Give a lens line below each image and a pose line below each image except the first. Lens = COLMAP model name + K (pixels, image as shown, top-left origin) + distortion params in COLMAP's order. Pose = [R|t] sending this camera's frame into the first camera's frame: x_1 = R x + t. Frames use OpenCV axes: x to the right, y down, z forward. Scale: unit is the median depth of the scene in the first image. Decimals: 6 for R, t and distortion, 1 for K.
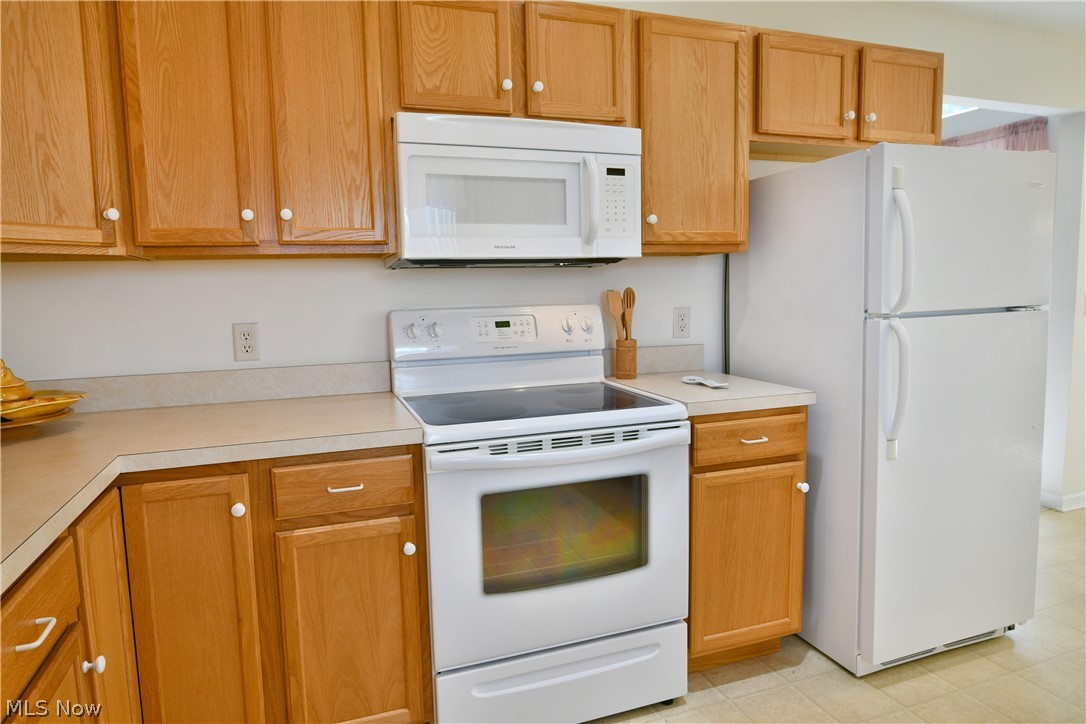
lens RADIAL K [[658.4, 0, 539.4], [0, 658.4, 360.7], [0, 0, 1]] dist [-0.016969, -0.001419]
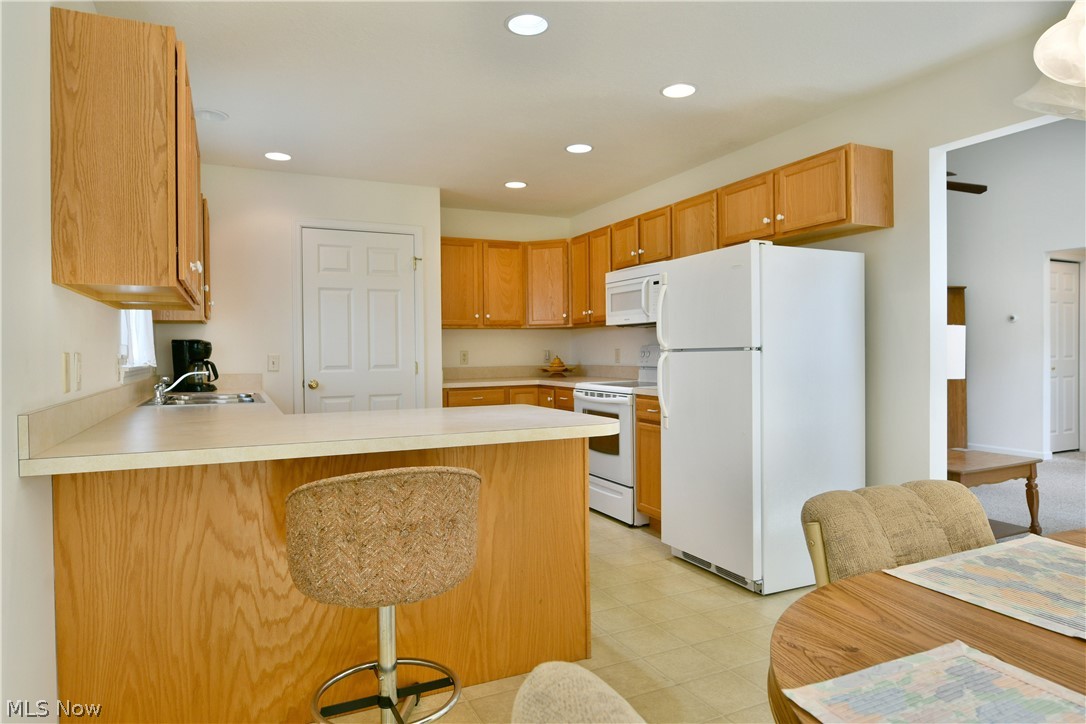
lens RADIAL K [[658.4, 0, 539.4], [0, 658.4, 360.7], [0, 0, 1]] dist [-0.016969, -0.001419]
pose [[0.086359, 0.026527, -0.995911, 2.427248], [-0.131409, 0.991215, 0.015007, -0.015848], [0.987560, 0.129575, 0.089087, 0.496493]]
